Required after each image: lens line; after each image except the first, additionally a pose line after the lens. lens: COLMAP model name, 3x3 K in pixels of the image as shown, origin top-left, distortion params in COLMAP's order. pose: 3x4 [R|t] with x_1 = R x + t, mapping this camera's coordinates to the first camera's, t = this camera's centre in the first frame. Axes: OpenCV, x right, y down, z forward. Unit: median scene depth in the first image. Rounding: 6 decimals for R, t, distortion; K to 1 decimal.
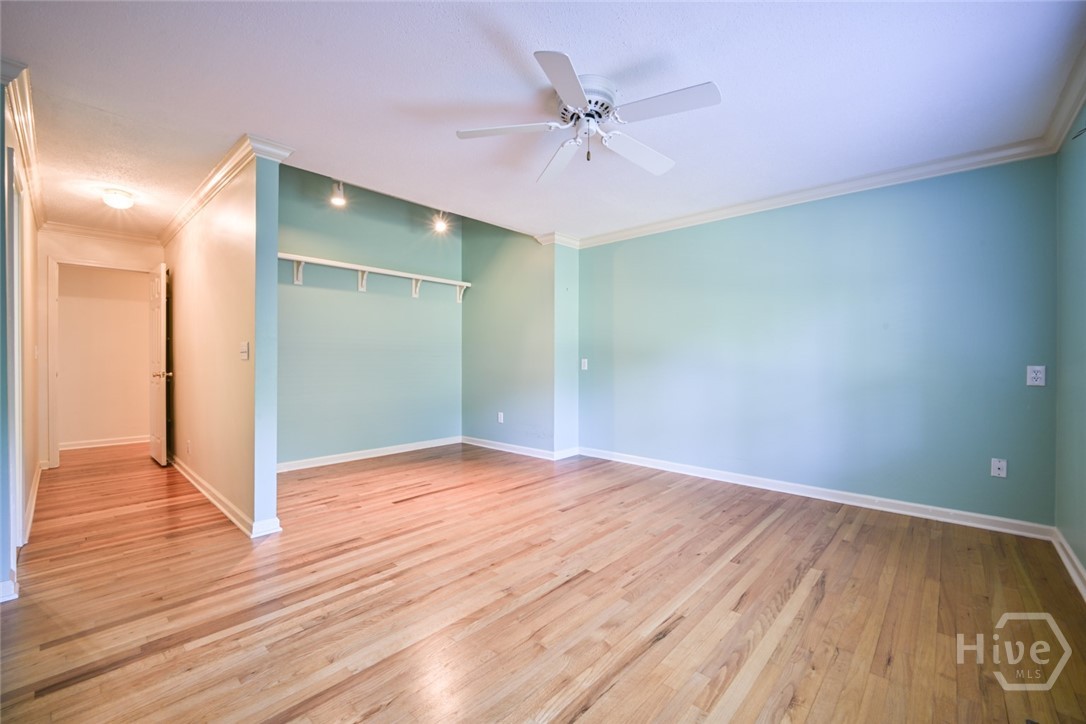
lens RADIAL K [[445.8, 0, 542.9], [0, 445.8, 358.8], [0, 0, 1]] dist [-0.000279, -0.006179]
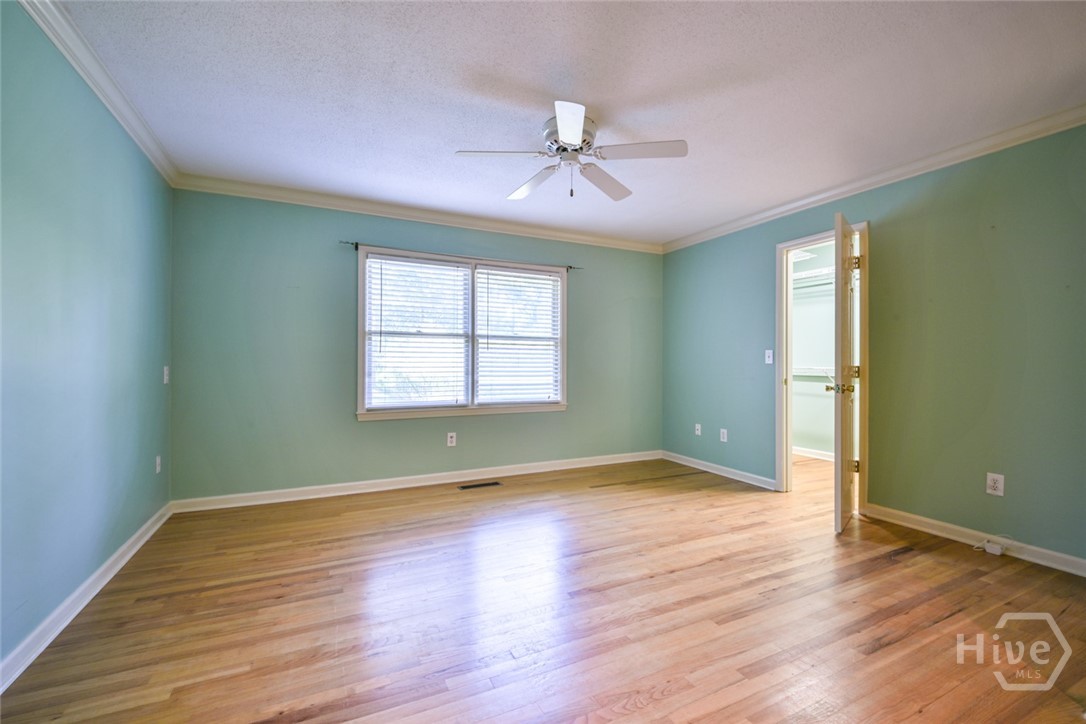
lens RADIAL K [[445.8, 0, 542.8], [0, 445.8, 365.5], [0, 0, 1]] dist [-0.000279, -0.006179]
pose [[-0.934125, -0.003674, 0.356927, -0.241349], [-0.003919, 0.999992, 0.000035, 0.010208], [-0.356924, -0.001366, -0.934132, 2.020661]]
